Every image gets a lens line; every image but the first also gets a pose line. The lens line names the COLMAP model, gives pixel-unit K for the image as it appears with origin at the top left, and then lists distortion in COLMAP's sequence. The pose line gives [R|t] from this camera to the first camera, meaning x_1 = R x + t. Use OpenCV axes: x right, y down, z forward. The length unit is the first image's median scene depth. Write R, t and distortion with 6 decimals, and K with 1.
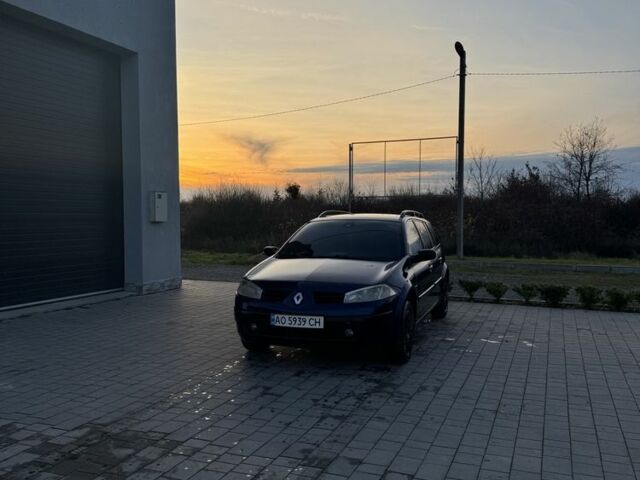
lens RADIAL K [[587.7, 0, 321.7], [0, 587.7, 240.4], [0, 0, 1]] dist [0.024365, 0.000000]
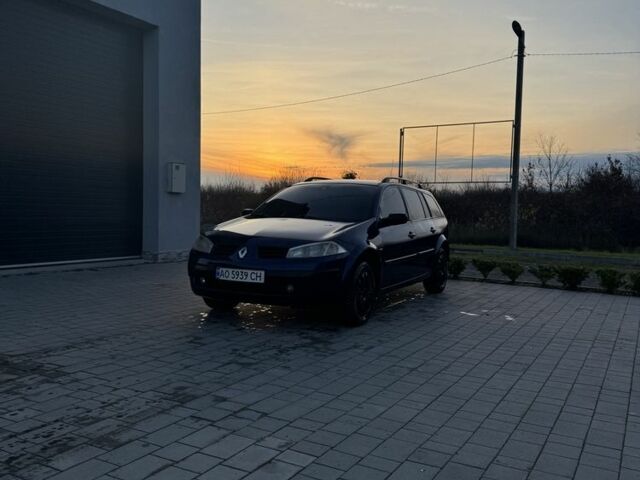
lens RADIAL K [[587.7, 0, 318.0], [0, 587.7, 237.1], [0, 0, 1]] dist [0.024365, 0.000000]
pose [[0.990555, 0.030762, -0.133623, 0.139852], [-0.030083, 0.999522, 0.007097, 0.040759], [0.133777, -0.003010, 0.991007, 0.027369]]
